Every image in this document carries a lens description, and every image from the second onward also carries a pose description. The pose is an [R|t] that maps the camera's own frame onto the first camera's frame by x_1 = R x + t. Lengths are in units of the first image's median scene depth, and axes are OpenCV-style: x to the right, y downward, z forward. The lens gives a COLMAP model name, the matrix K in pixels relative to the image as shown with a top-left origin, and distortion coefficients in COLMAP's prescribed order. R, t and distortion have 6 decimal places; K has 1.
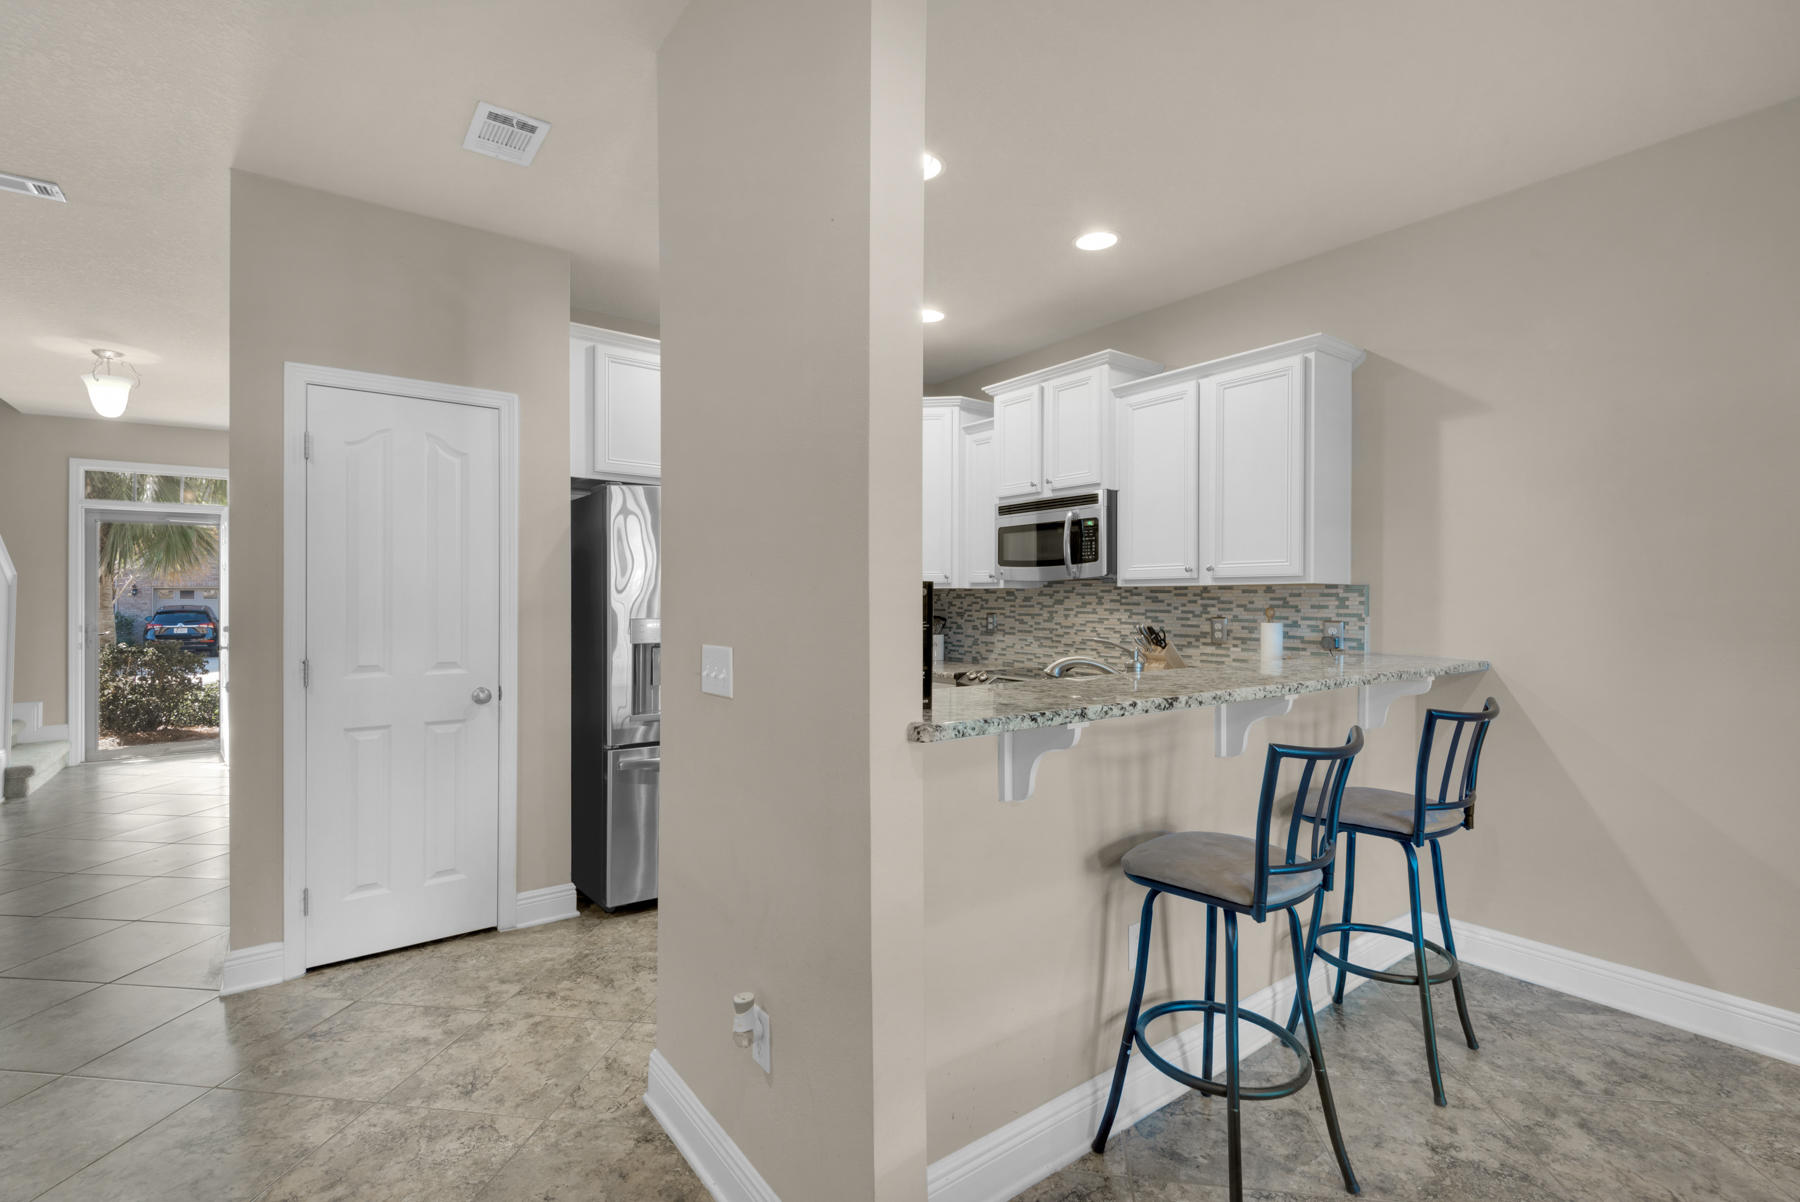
lens RADIAL K [[818.8, 0, 900.0], [0, 818.8, 601.0], [0, 0, 1]] dist [0.027866, -0.016033]
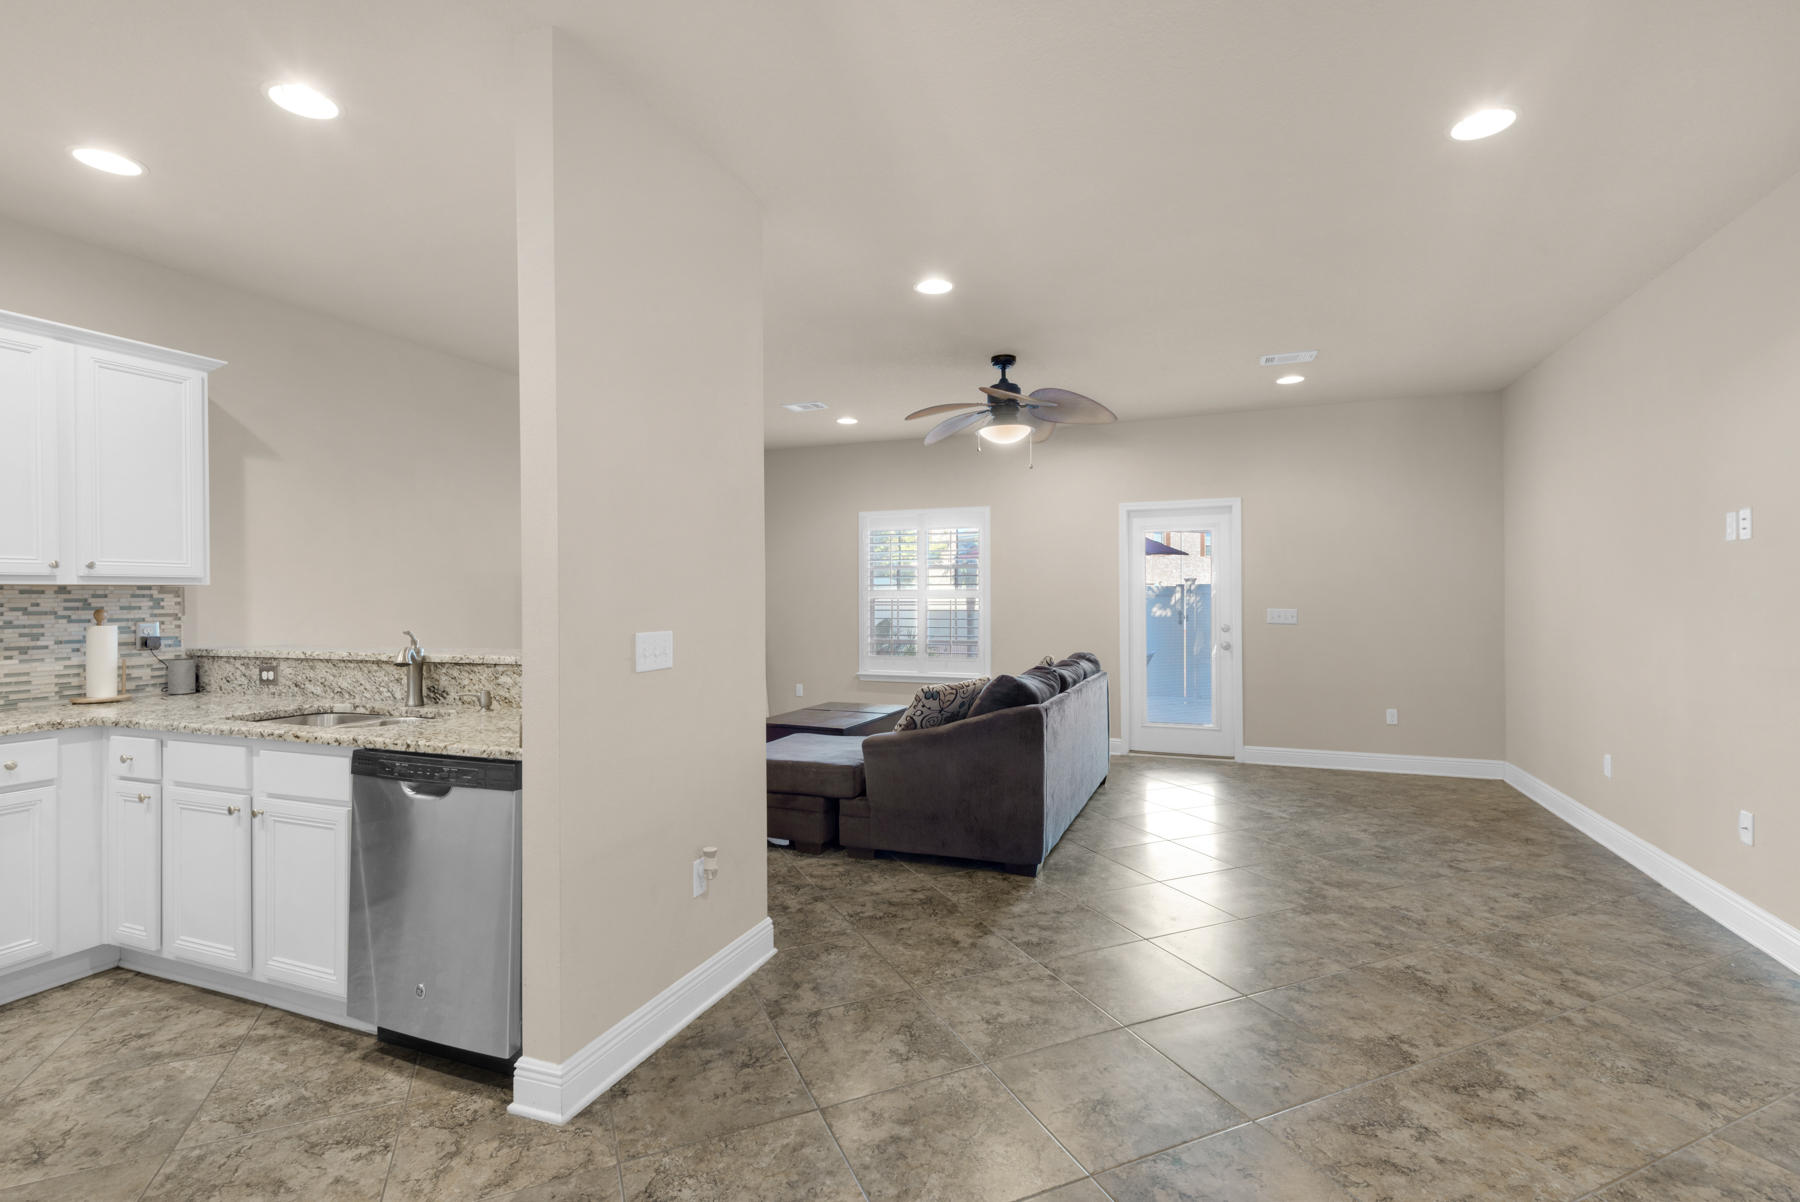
lens RADIAL K [[814.6, 0, 905.0], [0, 814.6, 596.7], [0, 0, 1]] dist [0.032471, -0.015140]
pose [[-0.536582, 0.003784, 0.843840, -0.731262], [0.011956, 0.999924, 0.003119, 0.001308], [-0.843763, 0.011763, -0.536586, 0.647201]]
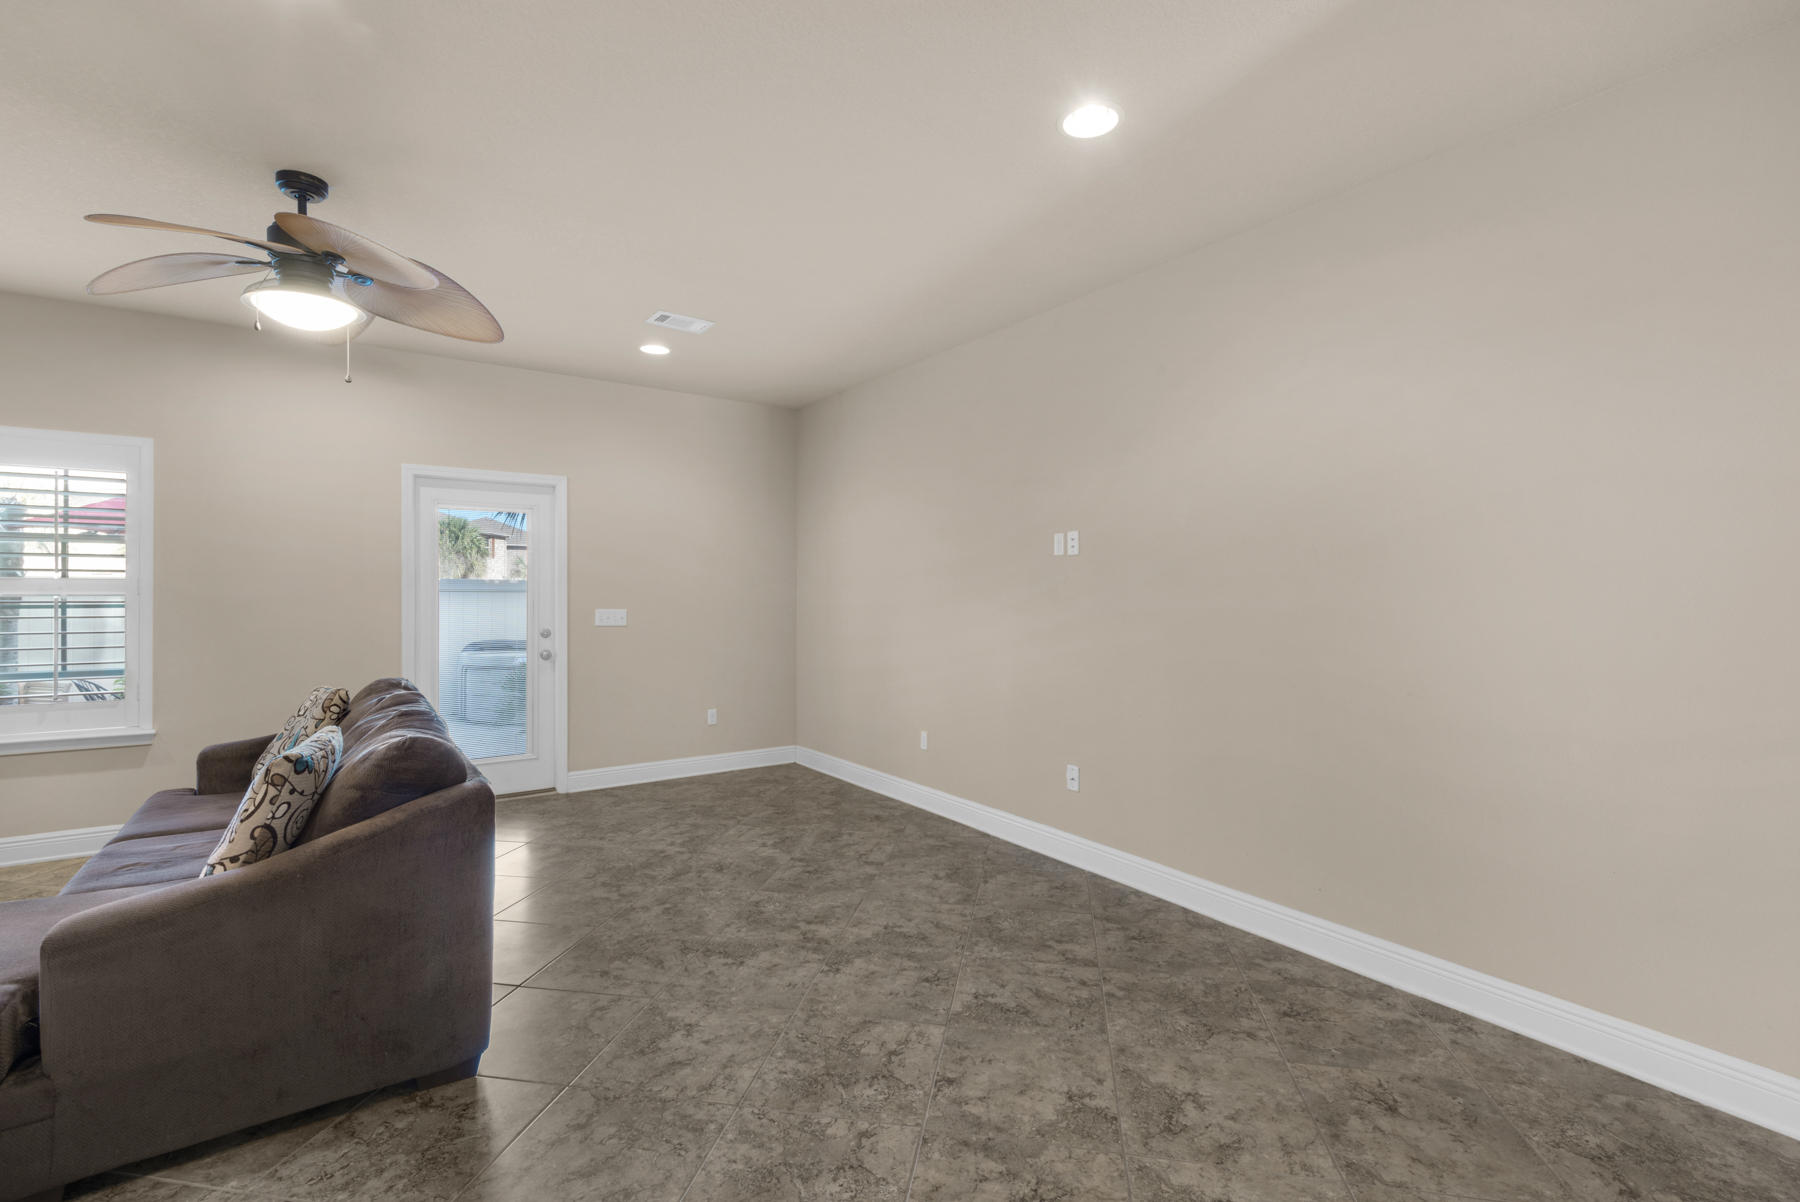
lens RADIAL K [[818.8, 0, 900.0], [0, 818.8, 601.0], [0, 0, 1]] dist [0.027866, -0.016033]
pose [[-0.999362, -0.003659, 0.035517, -0.304952], [-0.003014, 0.999830, 0.018204, -0.002834], [-0.035577, 0.018086, -0.999203, 0.559214]]
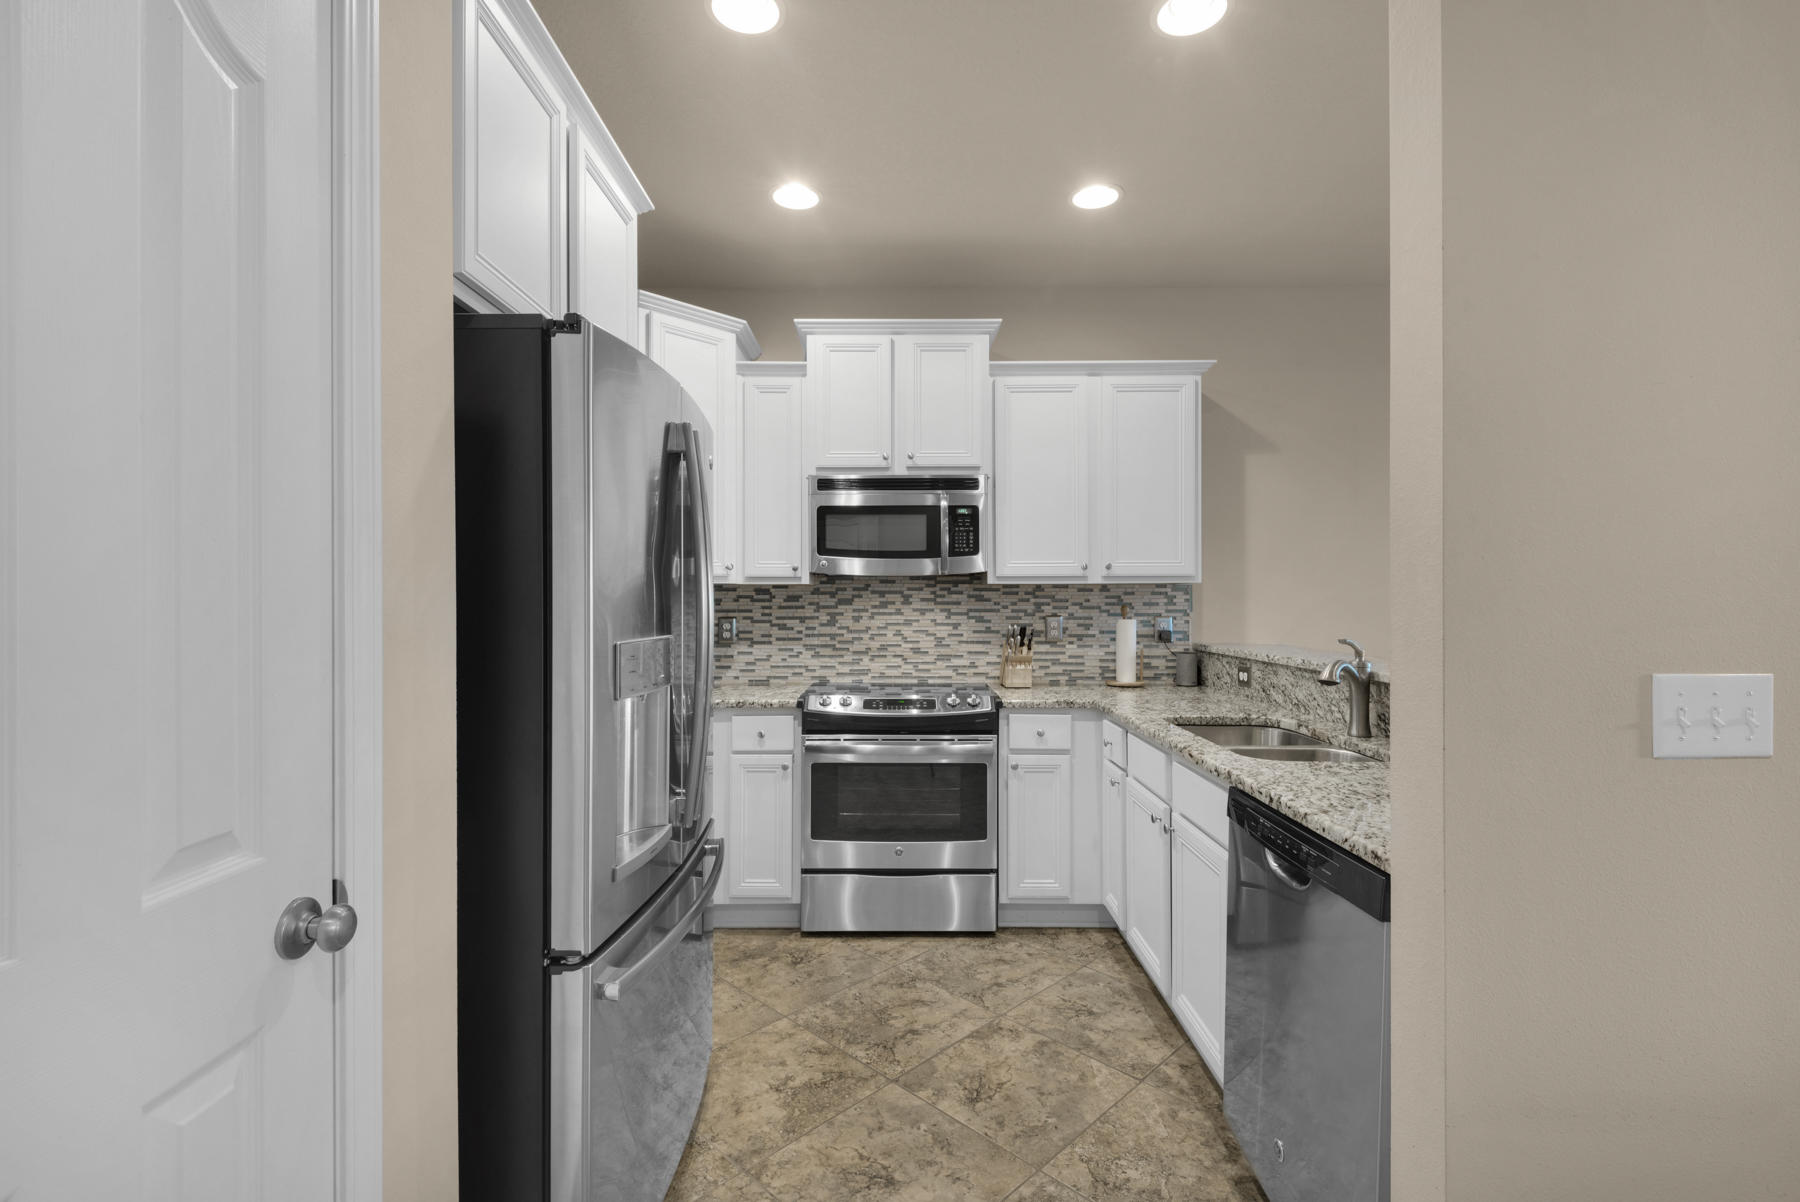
lens RADIAL K [[824.2, 0, 912.4], [0, 824.2, 596.8], [0, 0, 1]] dist [0.058965, -0.000294]
pose [[0.583217, 0.000678, 0.812316, -0.514561], [0.005310, 0.999975, -0.004647, 0.000629], [-0.812299, 0.007023, 0.583199, 0.526831]]
